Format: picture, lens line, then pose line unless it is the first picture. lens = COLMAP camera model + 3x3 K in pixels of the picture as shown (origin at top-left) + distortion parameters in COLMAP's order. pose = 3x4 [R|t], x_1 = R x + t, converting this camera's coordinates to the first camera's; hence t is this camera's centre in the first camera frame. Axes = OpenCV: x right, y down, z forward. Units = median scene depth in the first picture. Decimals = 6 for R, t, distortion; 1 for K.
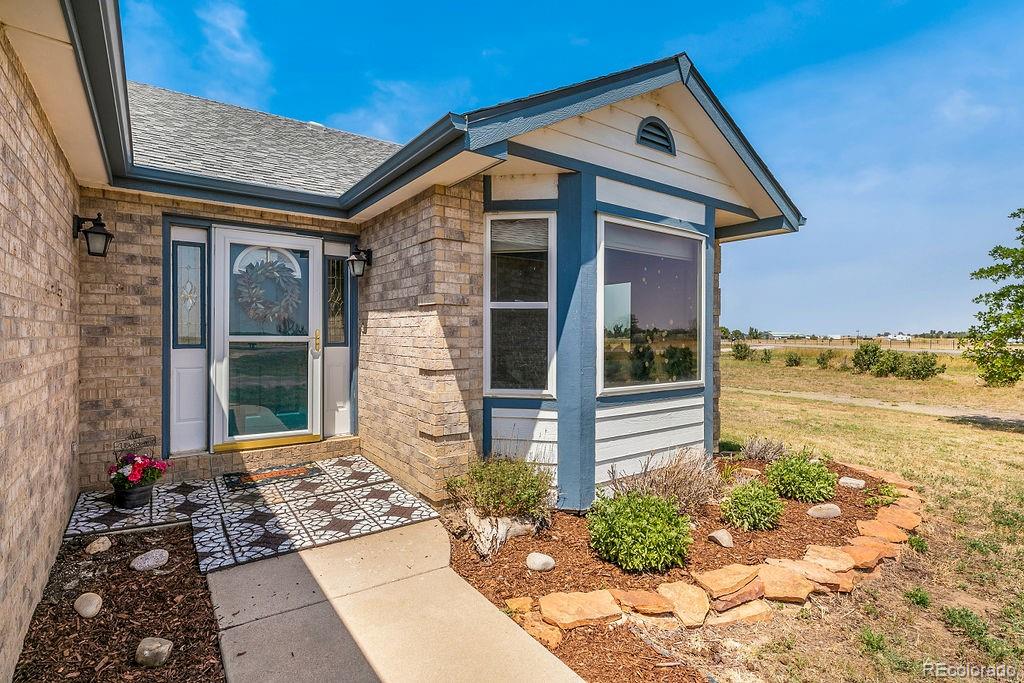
lens RADIAL K [[487.7, 0, 515.1], [0, 487.7, 328.8], [0, 0, 1]] dist [-0.003563, -0.000161]
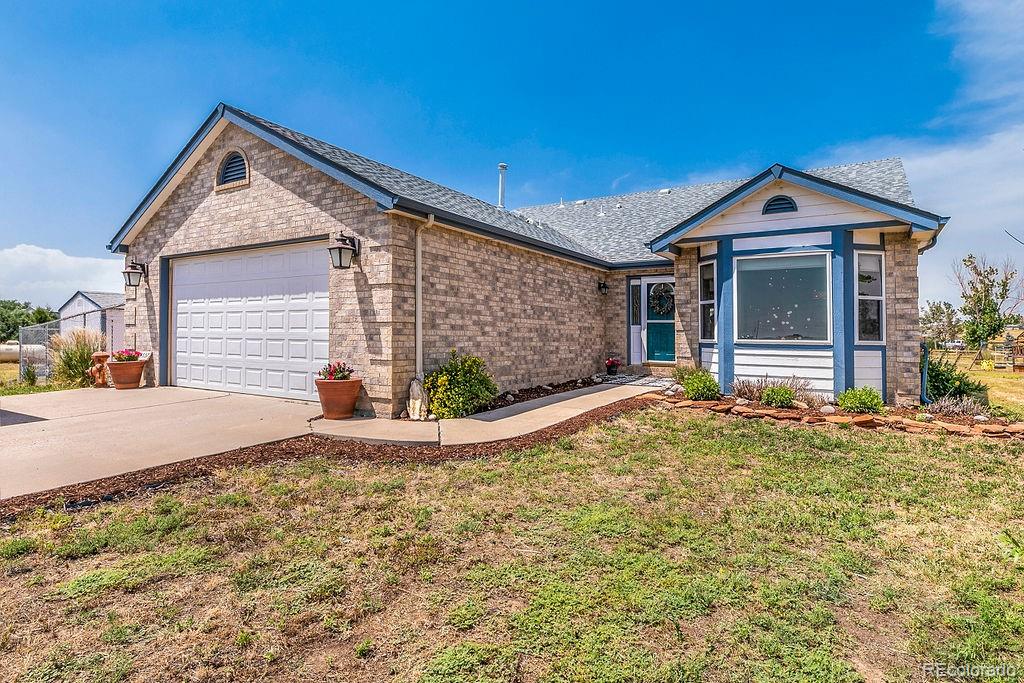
lens RADIAL K [[487.7, 0, 515.1], [0, 487.7, 328.8], [0, 0, 1]] dist [-0.003563, -0.000161]
pose [[0.359228, -0.007941, -0.933216, 1.772357], [0.001650, 0.999968, -0.007874, 0.090707], [0.933248, 0.001289, 0.359229, -0.636906]]
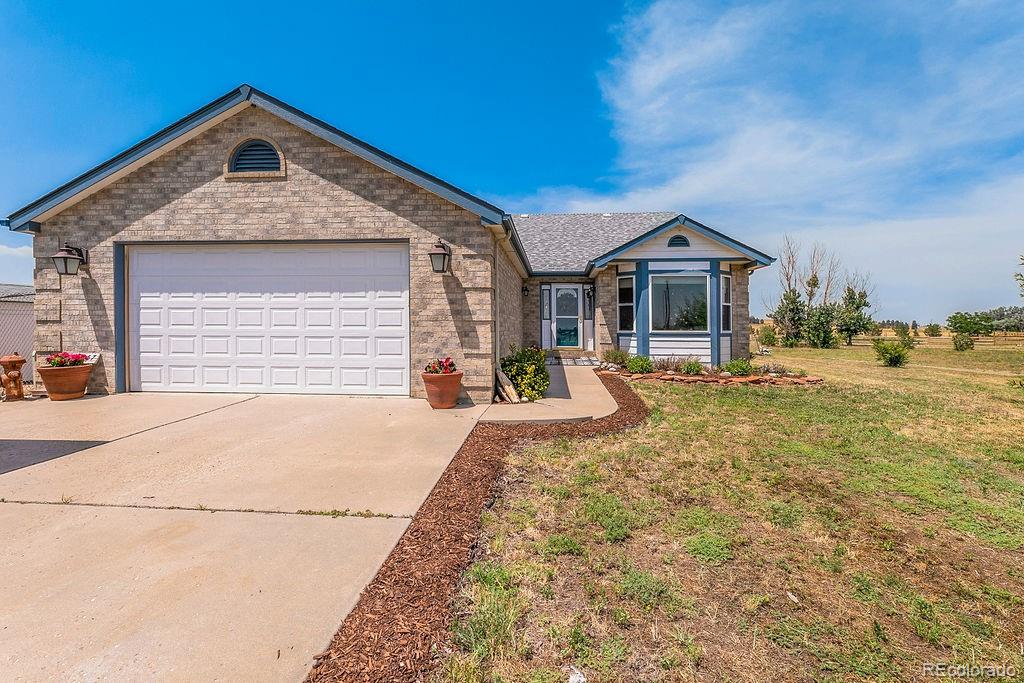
lens RADIAL K [[405.3, 0, 499.0], [0, 405.3, 323.9], [0, 0, 1]] dist [0.001034, -0.000099]
pose [[0.714894, -0.000431, -0.699233, 1.264347], [0.005819, 0.999969, 0.005334, 0.060140], [0.699209, -0.007882, 0.714874, -1.483510]]
